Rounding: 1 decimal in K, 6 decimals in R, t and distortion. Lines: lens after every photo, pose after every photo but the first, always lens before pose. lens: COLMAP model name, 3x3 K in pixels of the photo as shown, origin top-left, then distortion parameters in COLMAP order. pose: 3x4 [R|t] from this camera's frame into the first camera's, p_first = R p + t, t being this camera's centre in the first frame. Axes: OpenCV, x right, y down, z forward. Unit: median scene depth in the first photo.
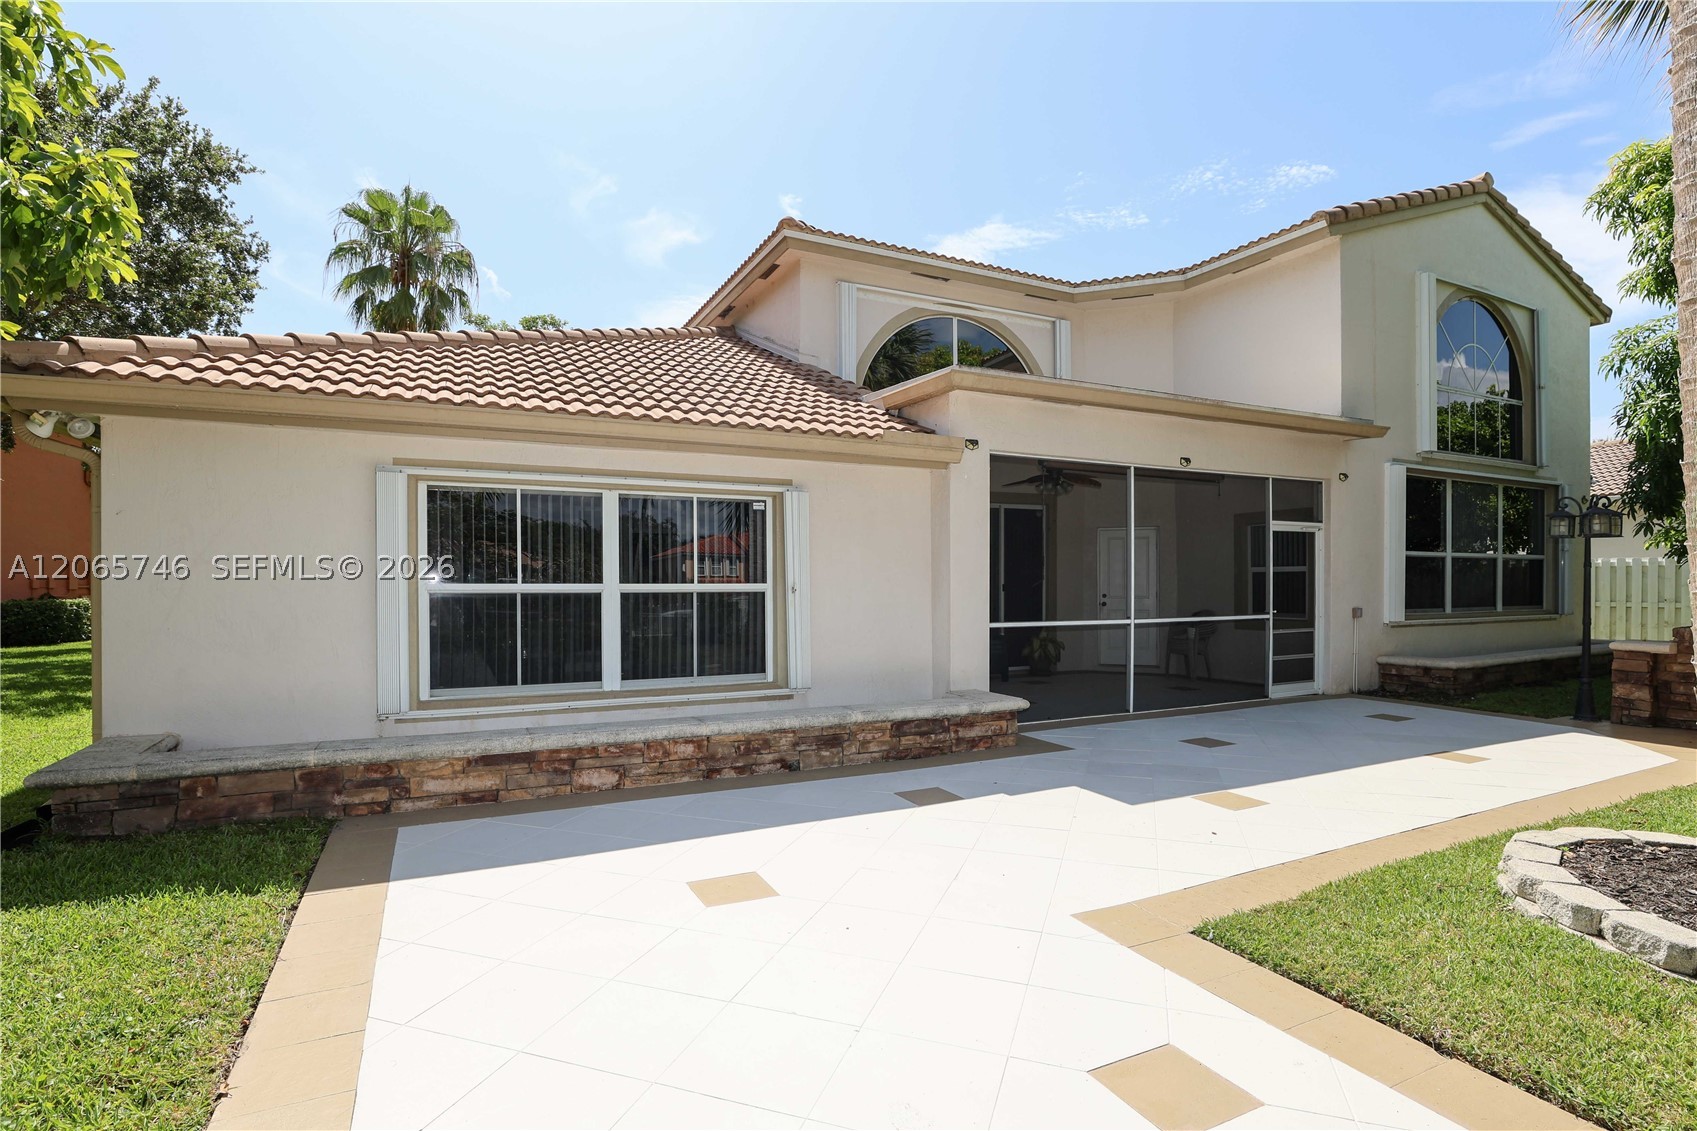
lens RADIAL K [[813.9, 0, 847.3], [0, 813.9, 590.0], [0, 0, 1]] dist [0.000448, 0.000057]
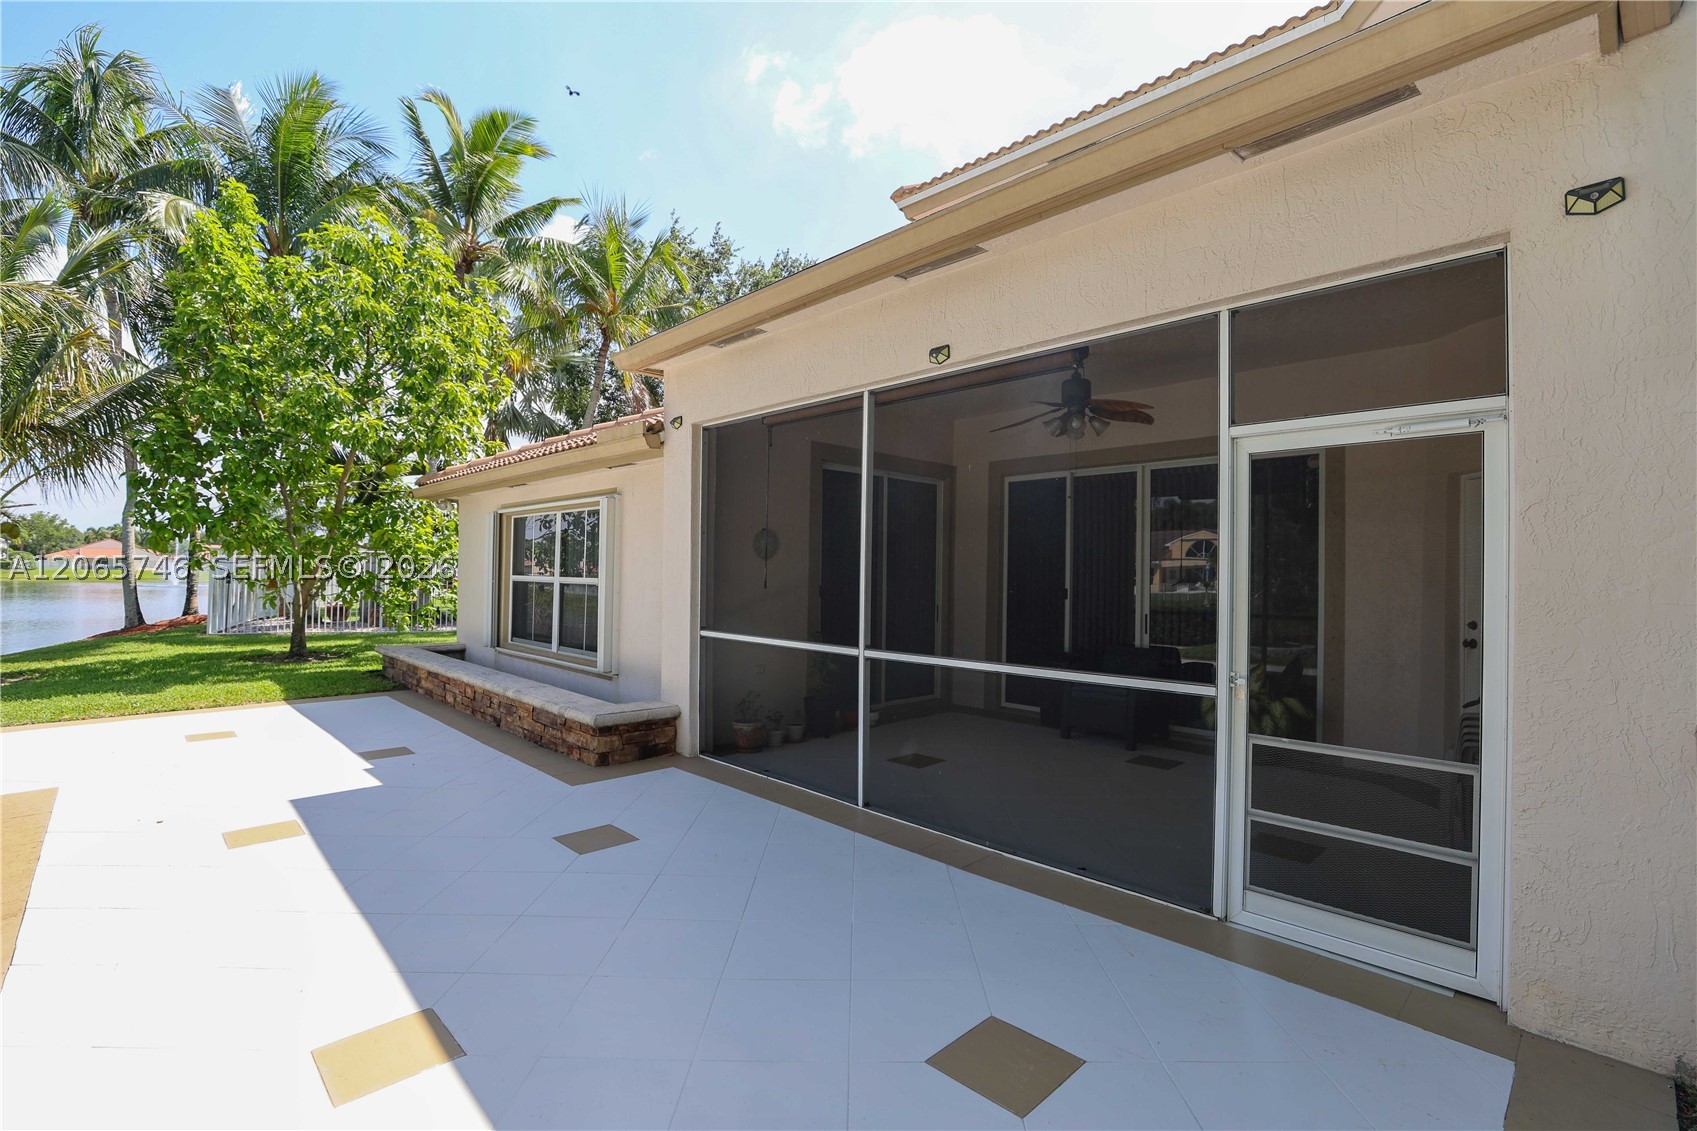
lens RADIAL K [[819.3, 0, 848.5], [0, 819.3, 565.5], [0, 0, 1]] dist [-0.001397, -0.000027]
pose [[0.286713, 0.001112, -0.958016, 0.820710], [-0.007049, 0.999975, -0.000949, -0.022999], [0.957991, 0.007025, 0.286714, 0.735909]]
